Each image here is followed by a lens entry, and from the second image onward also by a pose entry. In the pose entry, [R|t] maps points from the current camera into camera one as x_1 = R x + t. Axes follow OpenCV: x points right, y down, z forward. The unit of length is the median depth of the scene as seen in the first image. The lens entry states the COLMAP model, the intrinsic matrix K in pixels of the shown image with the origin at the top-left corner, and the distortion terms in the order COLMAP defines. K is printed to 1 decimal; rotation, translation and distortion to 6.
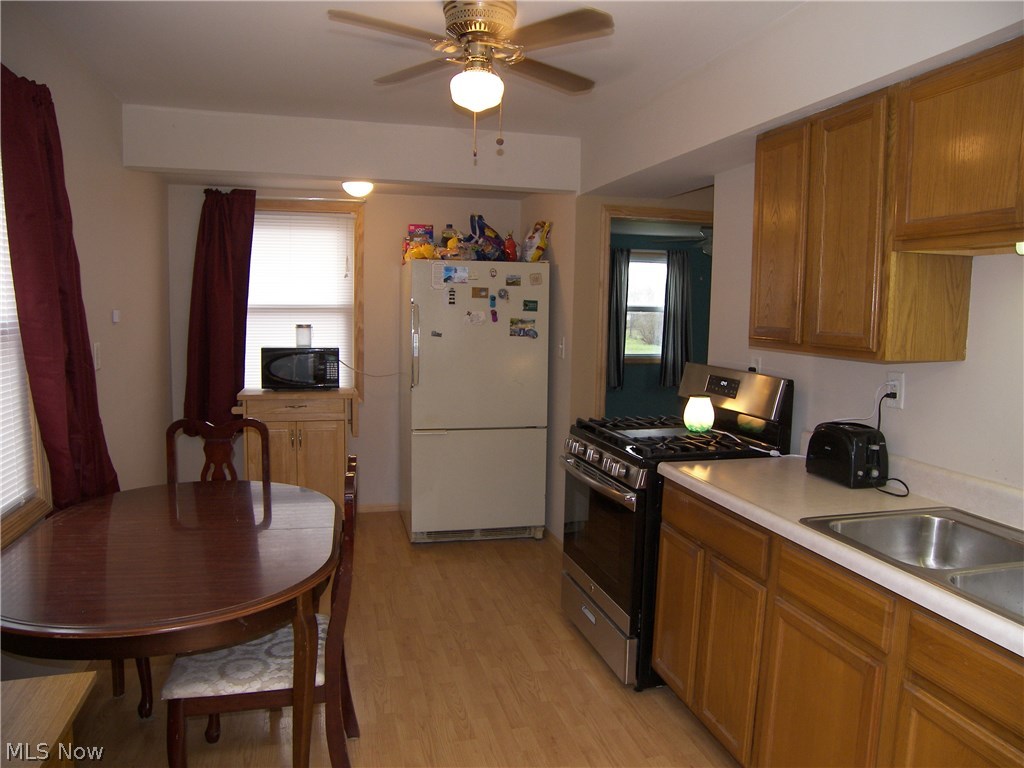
lens RADIAL K [[716.8, 0, 519.2], [0, 716.8, 381.9], [0, 0, 1]] dist [-0.148011, 0.097153]
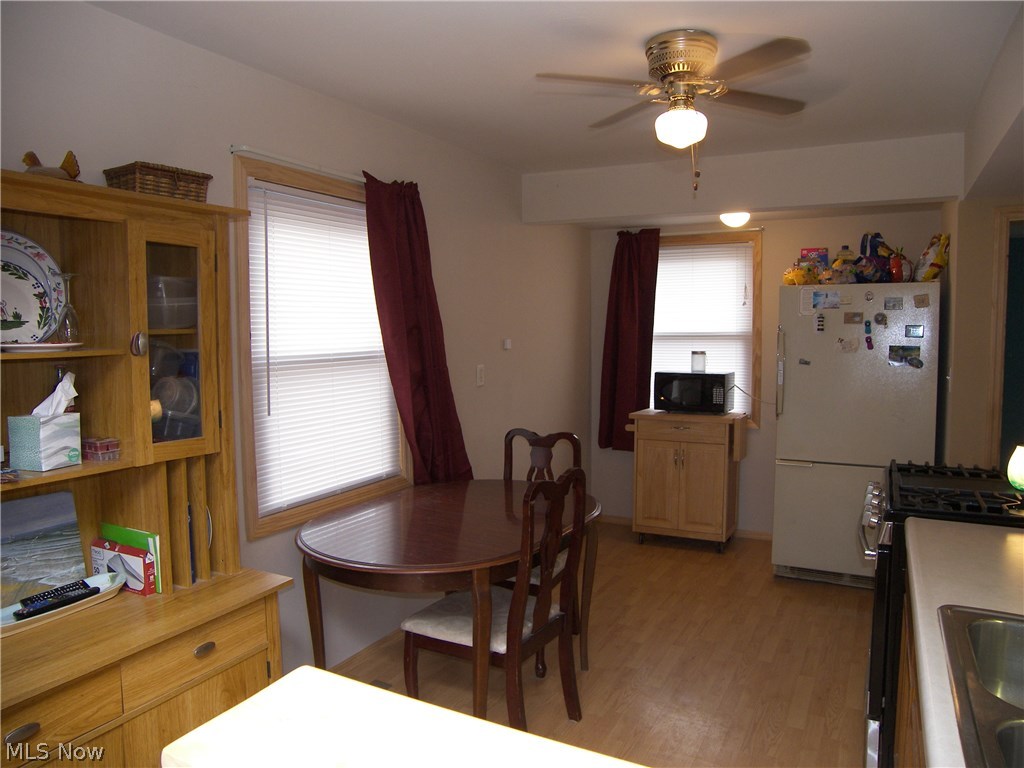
lens RADIAL K [[716.8, 0, 519.2], [0, 716.8, 381.9], [0, 0, 1]] dist [-0.148011, 0.097153]
pose [[0.732506, 0.027633, -0.680199, 0.236749], [-0.051344, 0.998572, -0.014725, -0.006254], [0.678821, 0.045710, 0.732880, 0.046191]]
